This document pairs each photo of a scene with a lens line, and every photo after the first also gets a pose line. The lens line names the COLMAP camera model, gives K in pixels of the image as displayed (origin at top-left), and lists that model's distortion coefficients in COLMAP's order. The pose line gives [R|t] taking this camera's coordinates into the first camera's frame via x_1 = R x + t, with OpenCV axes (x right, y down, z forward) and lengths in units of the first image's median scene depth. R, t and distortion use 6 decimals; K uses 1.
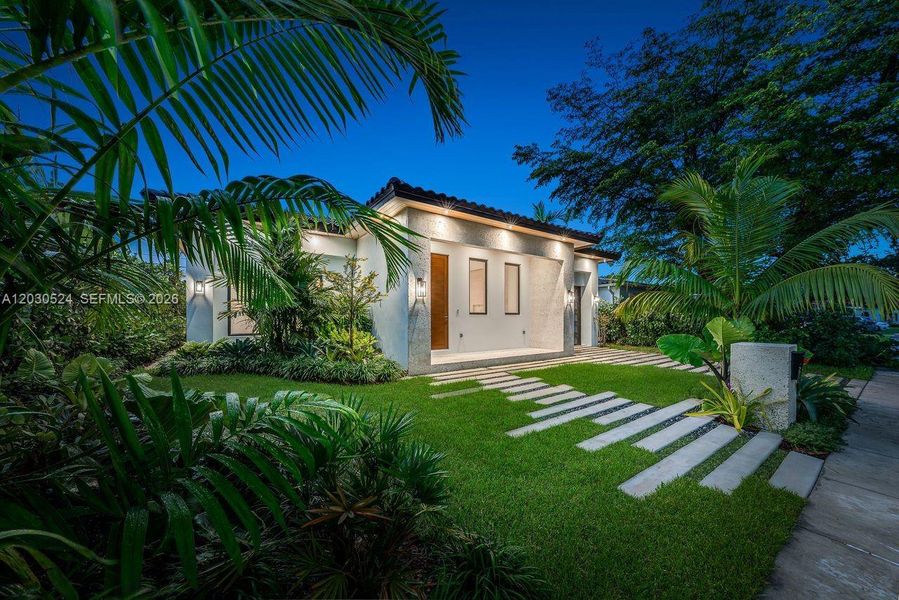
lens RADIAL K [[308.9, 0, 431.4], [0, 308.9, 311.5], [0, 0, 1]] dist [-0.000854, -0.000077]
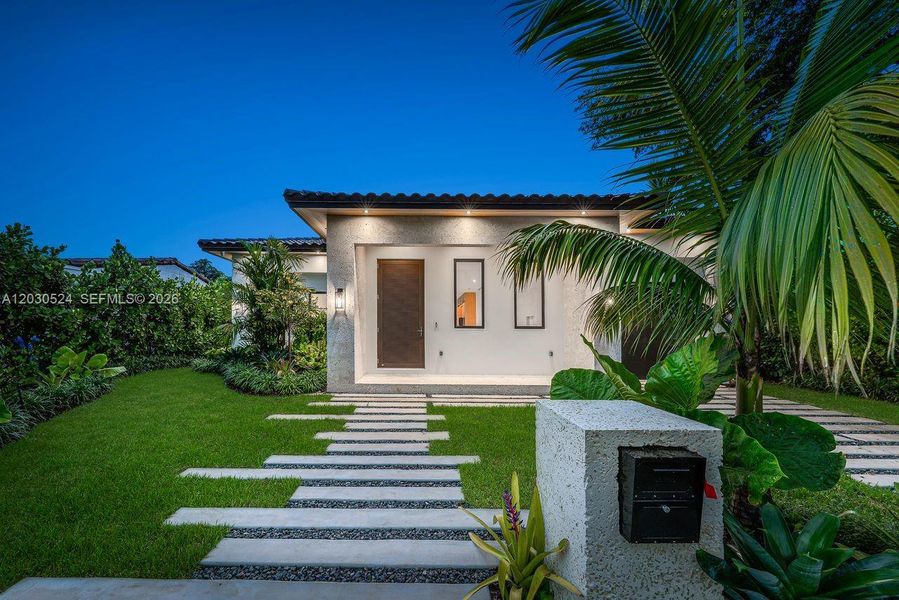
lens RADIAL K [[297.2, 0, 449.9], [0, 297.2, 320.6], [0, 0, 1]] dist [-0.030996, -0.000111]
pose [[0.832774, -0.027943, -0.552908, 0.631910], [0.007250, 0.999190, -0.039578, 0.022835], [0.553566, 0.028951, 0.832302, 0.381764]]
